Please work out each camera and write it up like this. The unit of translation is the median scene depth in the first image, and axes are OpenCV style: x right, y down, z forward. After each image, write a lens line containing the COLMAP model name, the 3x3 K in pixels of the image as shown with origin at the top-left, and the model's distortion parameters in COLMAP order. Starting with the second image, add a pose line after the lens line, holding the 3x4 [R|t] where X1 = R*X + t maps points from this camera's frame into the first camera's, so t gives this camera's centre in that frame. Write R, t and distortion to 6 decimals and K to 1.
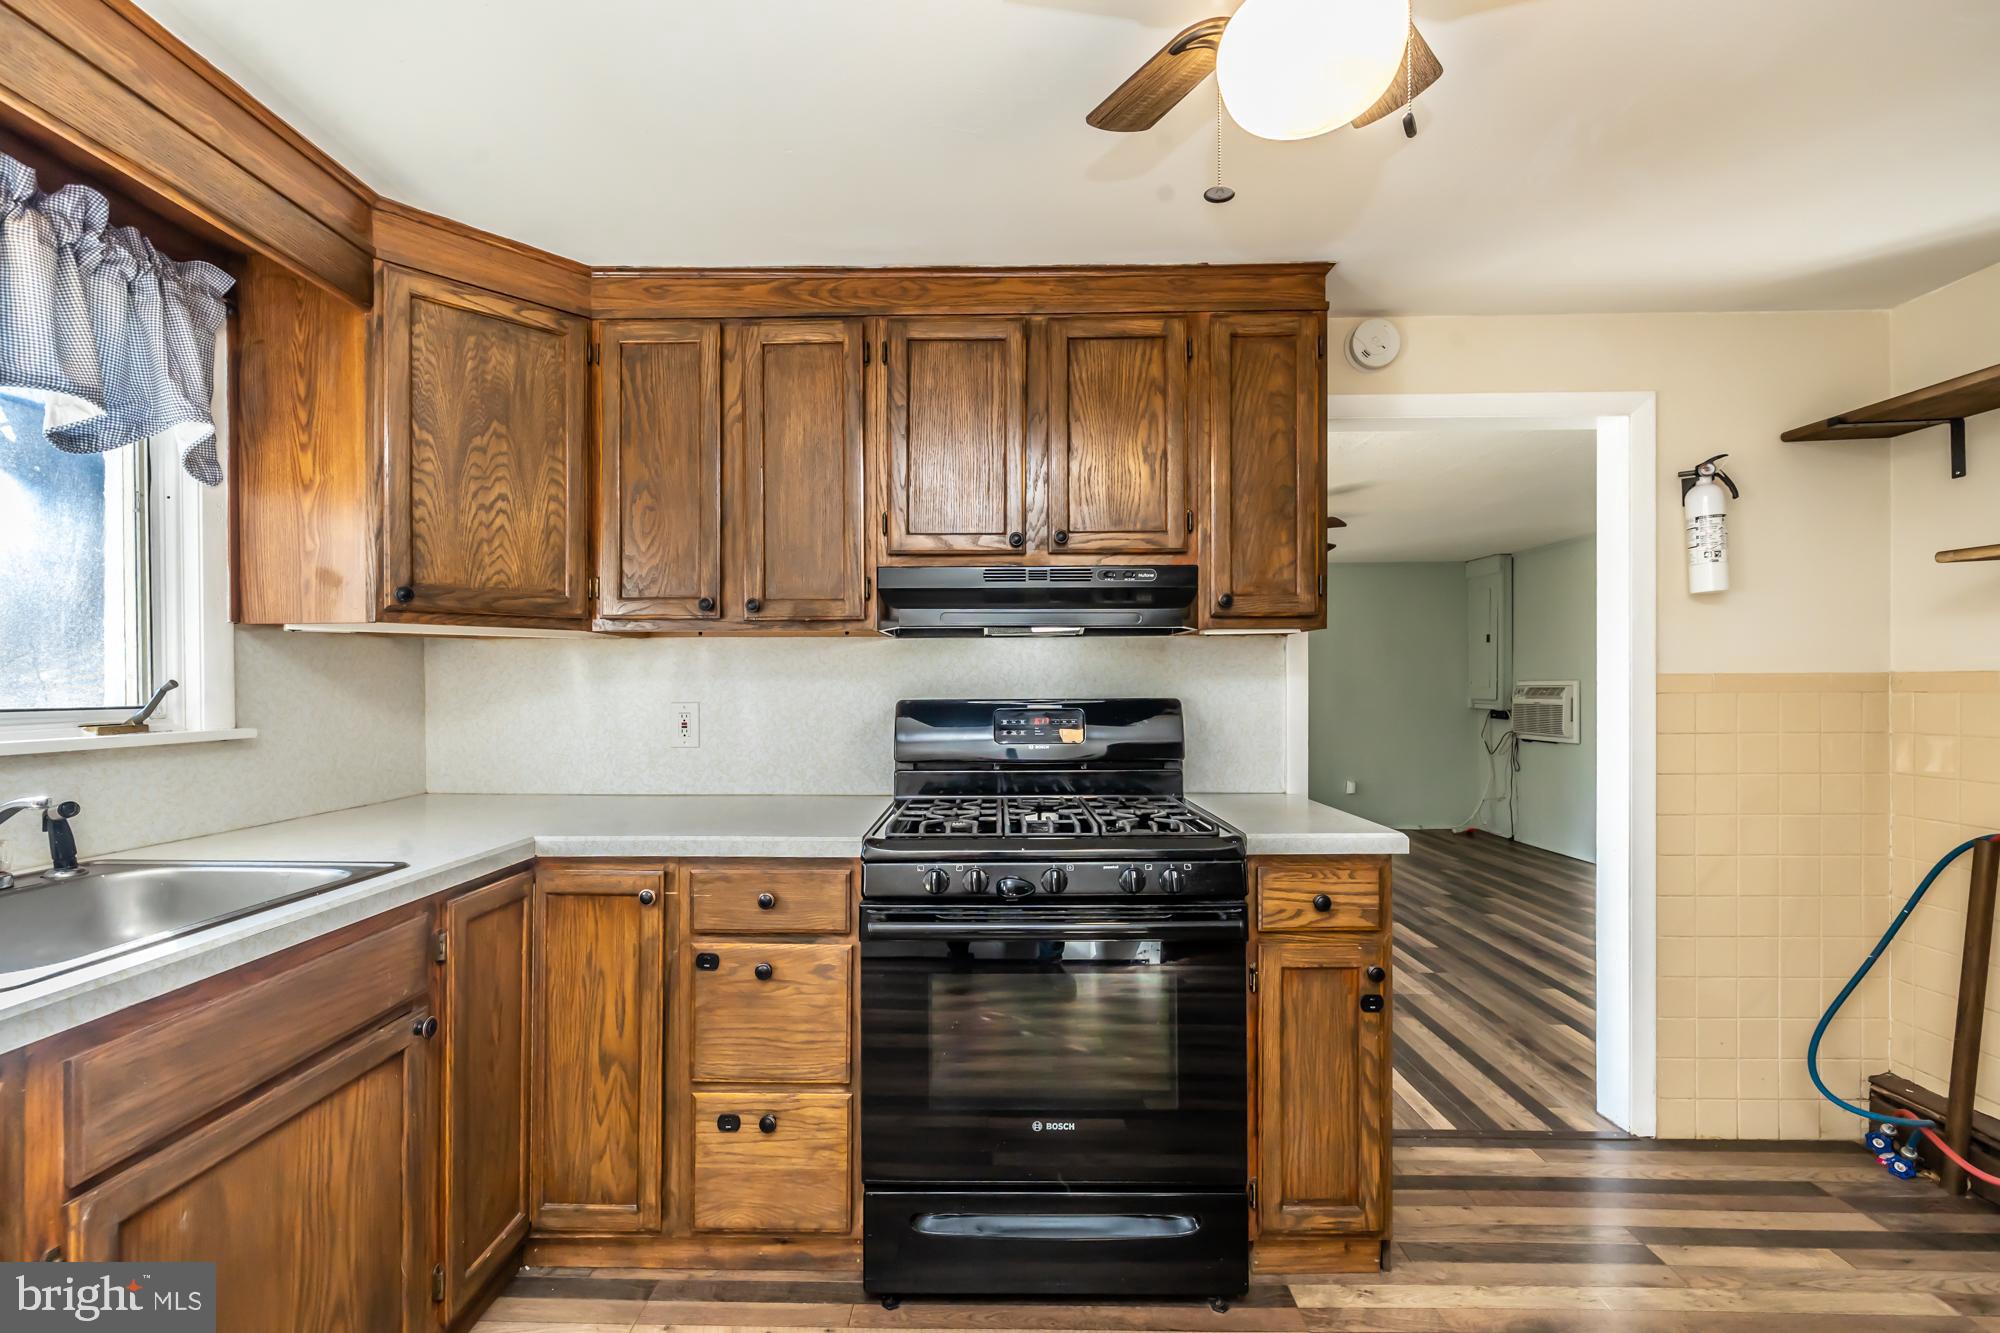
lens RADIAL K [[849.2, 0, 975.5], [0, 849.2, 686.3], [0, 0, 1]] dist [-0.001225, -0.000039]
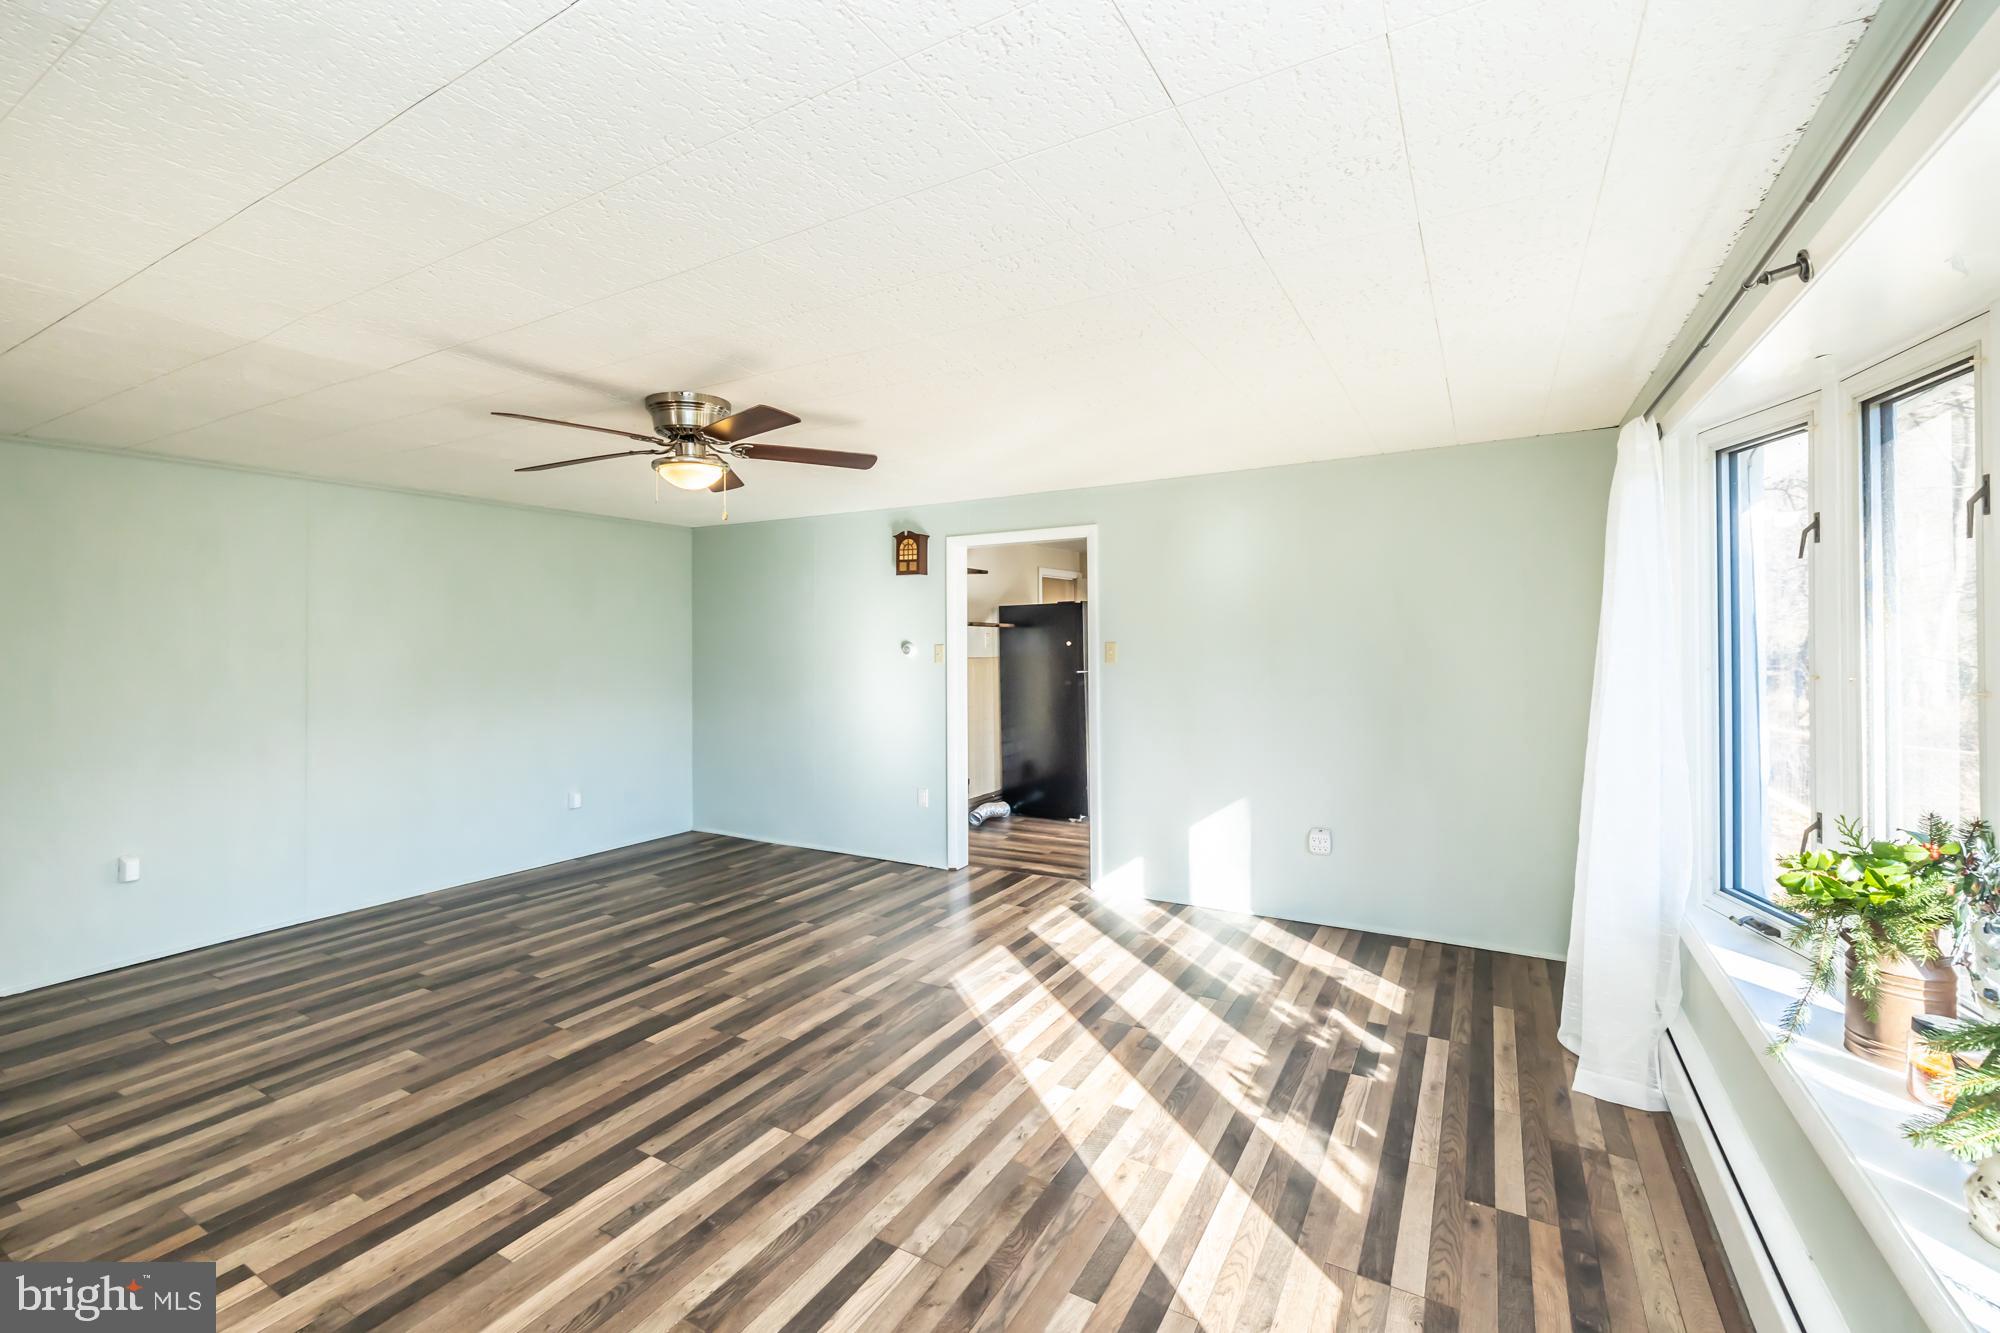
lens RADIAL K [[843.3, 0, 997.6], [0, 843.3, 650.2], [0, 0, 1]] dist [-0.000090, -0.000127]
pose [[-0.876721, 0.002214, 0.480995, -0.511935], [0.007294, 0.999936, 0.008691, -0.095048], [-0.480944, 0.011128, -0.876680, 3.803316]]
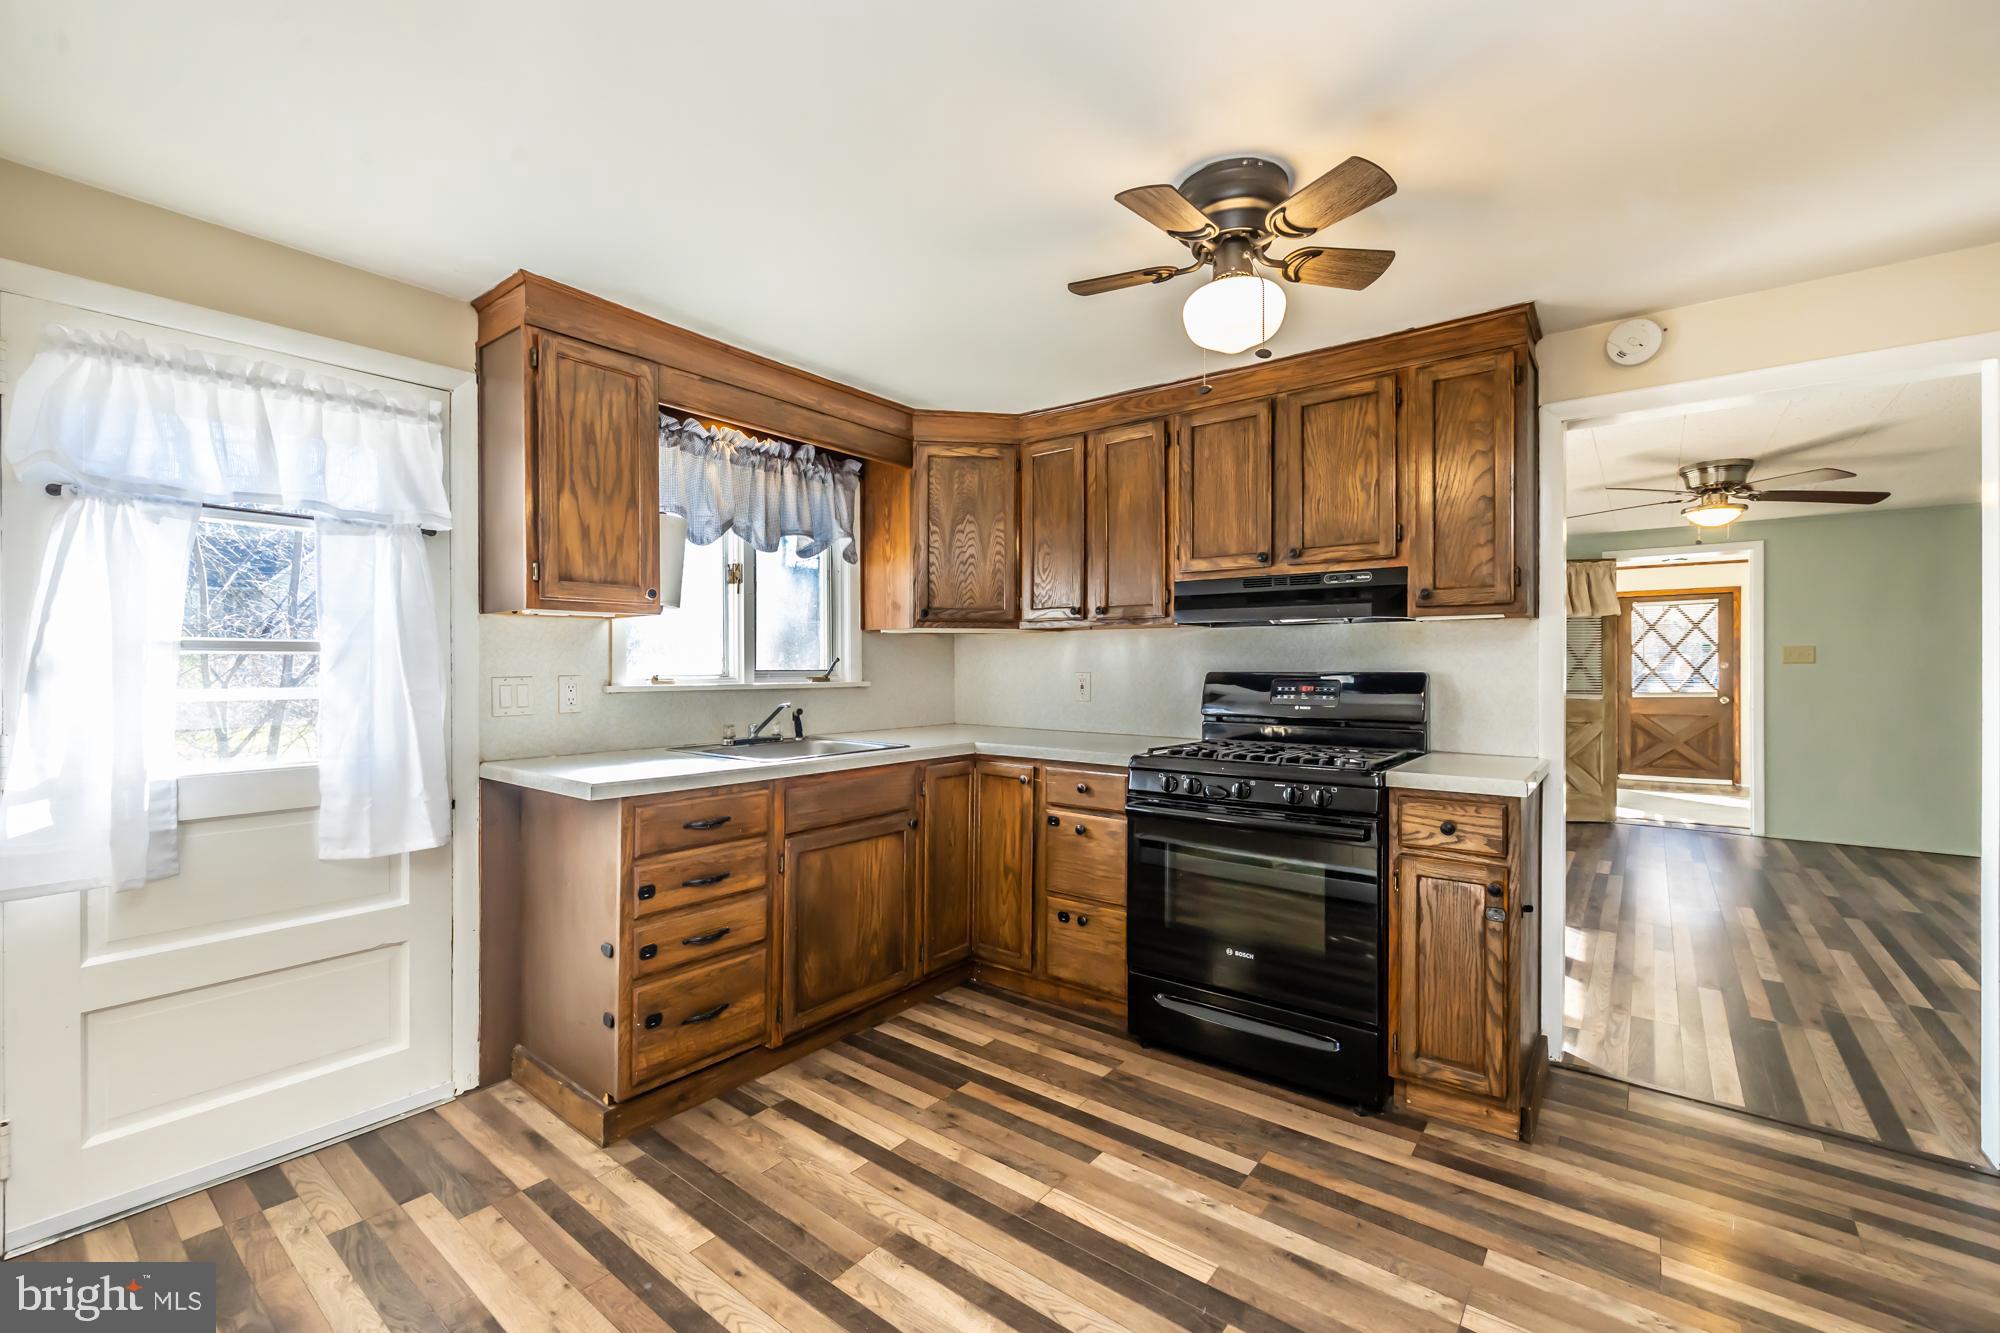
lens RADIAL K [[829.4, 0, 1000.0], [0, 829.4, 666.5], [0, 0, 1]] dist [-0.001921, -0.000259]
pose [[0.802013, 0.005360, -0.597283, 0.579412], [-0.004837, 0.999985, 0.002479, 0.007087], [0.597287, 0.000901, 0.802027, -0.399863]]
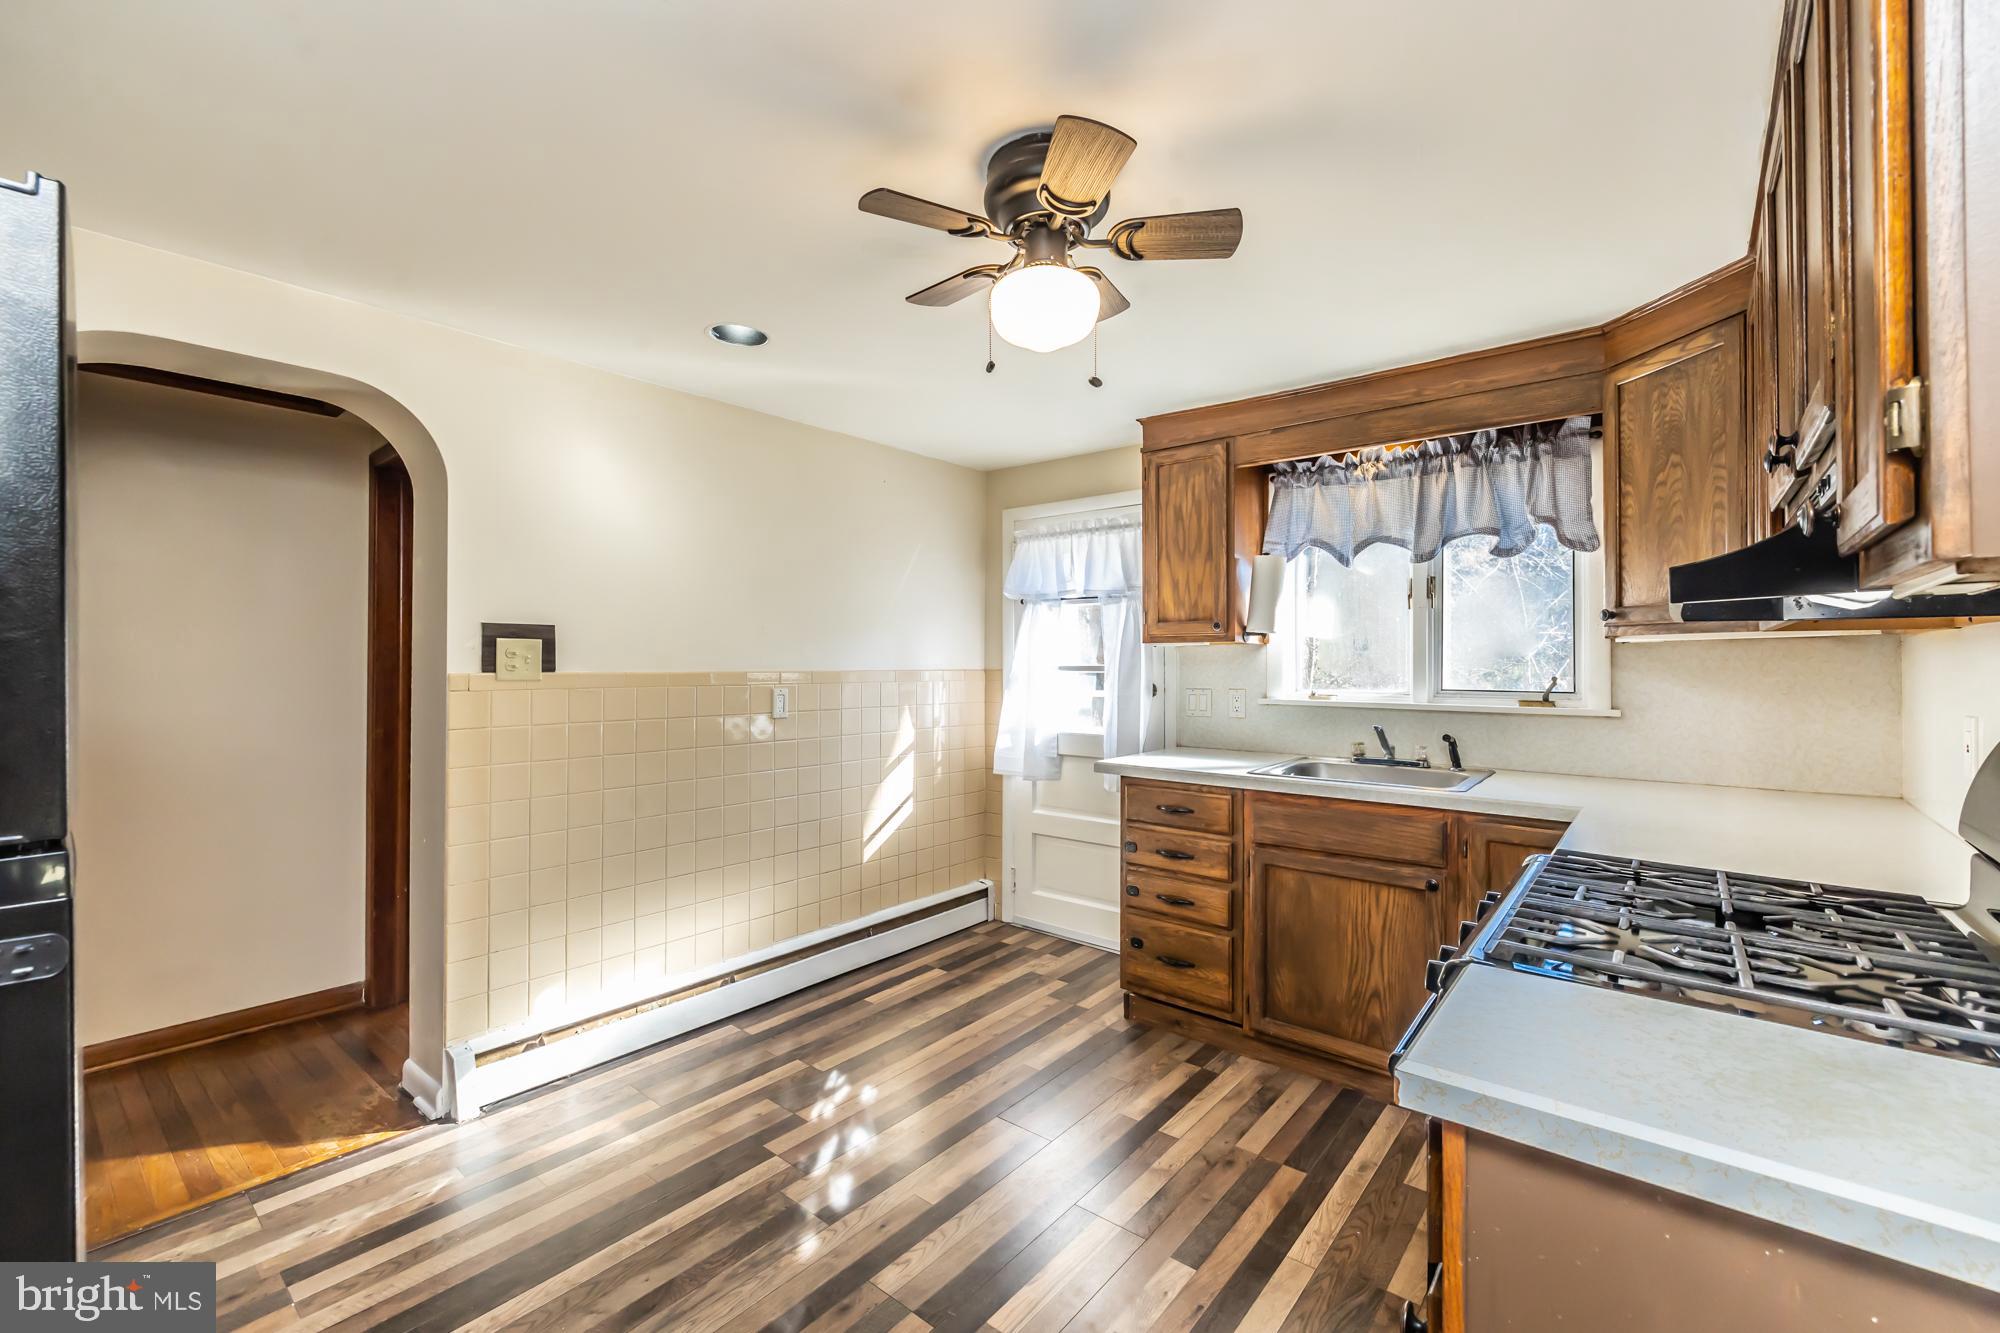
lens RADIAL K [[843.3, 0, 997.6], [0, 843.3, 650.2], [0, 0, 1]] dist [-0.000090, -0.000127]
pose [[-0.618711, -0.005686, -0.785598, 0.944246], [0.000370, 0.999972, -0.007529, -0.042267], [0.785619, -0.004949, -0.618691, 1.050463]]
